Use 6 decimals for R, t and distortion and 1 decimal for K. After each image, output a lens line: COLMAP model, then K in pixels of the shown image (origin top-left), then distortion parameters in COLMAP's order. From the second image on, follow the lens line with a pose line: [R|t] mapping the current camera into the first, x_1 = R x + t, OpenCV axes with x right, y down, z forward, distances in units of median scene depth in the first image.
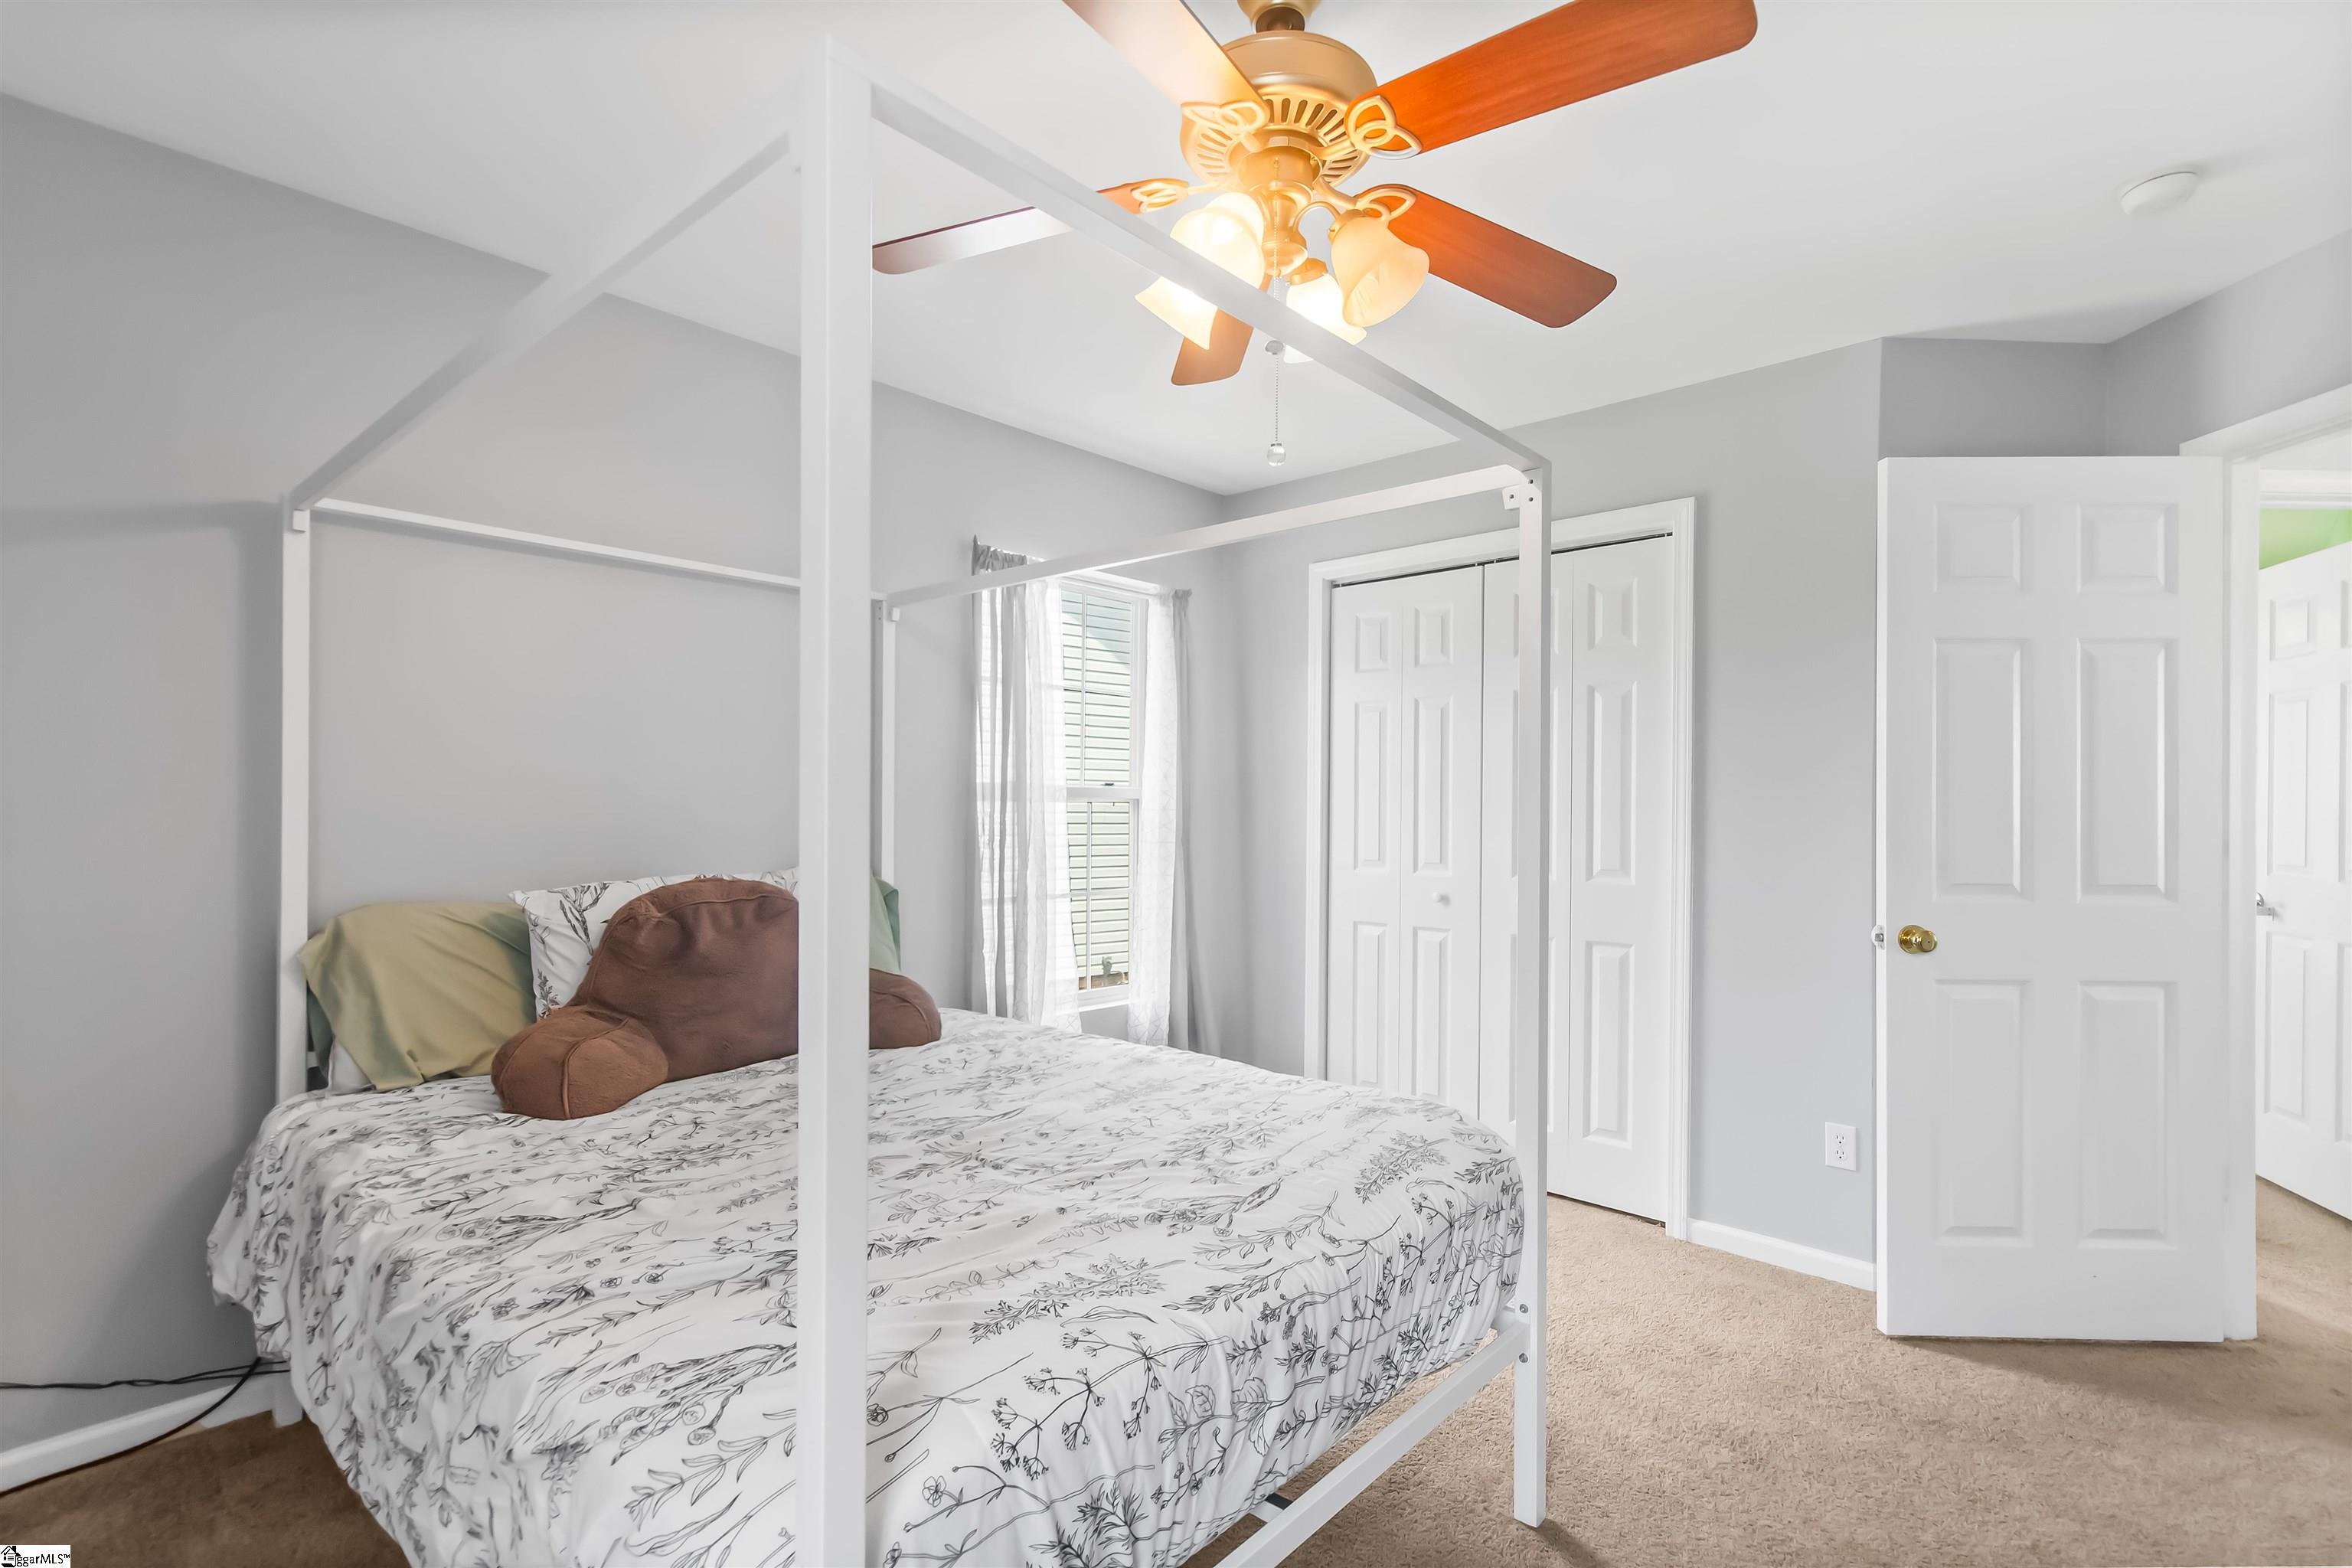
lens RADIAL K [[1115.7, 0, 1181.1], [0, 1115.7, 762.3], [0, 0, 1]] dist [0.004110, 0.000278]
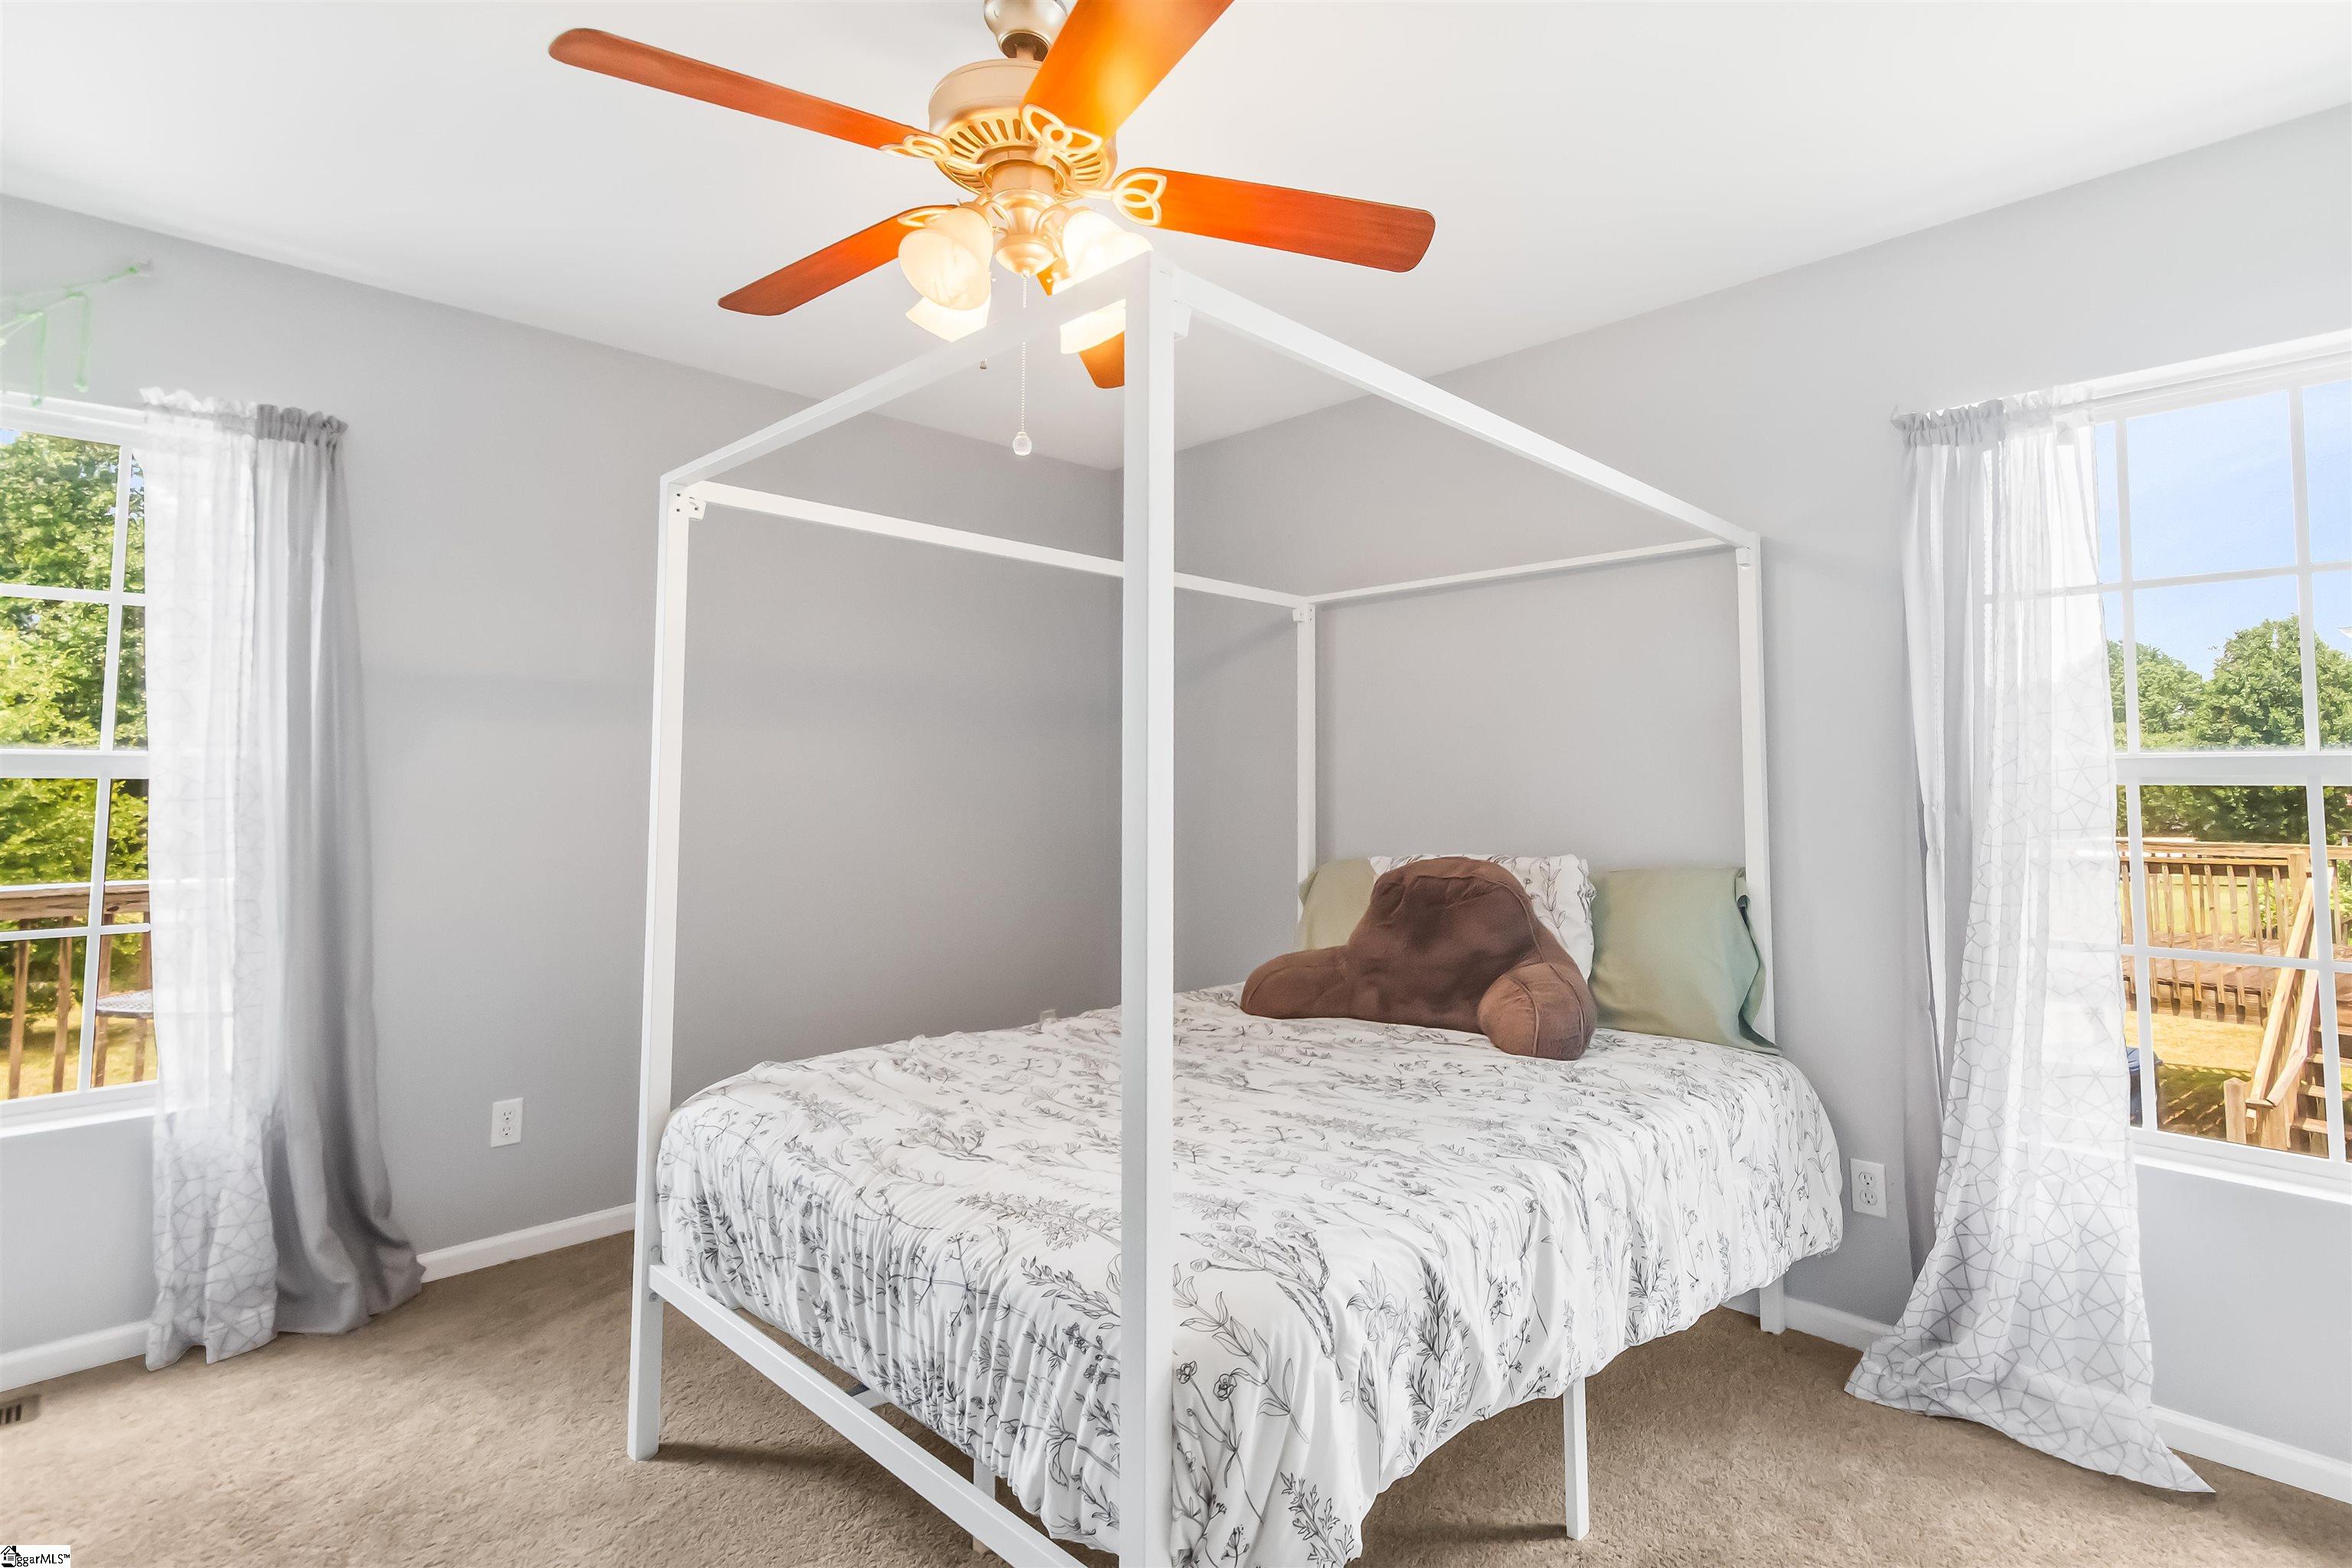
lens RADIAL K [[1115.7, 0, 1181.1], [0, 1115.7, 762.3], [0, 0, 1]] dist [0.004110, 0.000278]
pose [[-0.020914, -0.030435, -0.999318, 1.024196], [0.021514, 0.999291, -0.030884, 0.055788], [0.999550, -0.022145, -0.020244, 1.131724]]
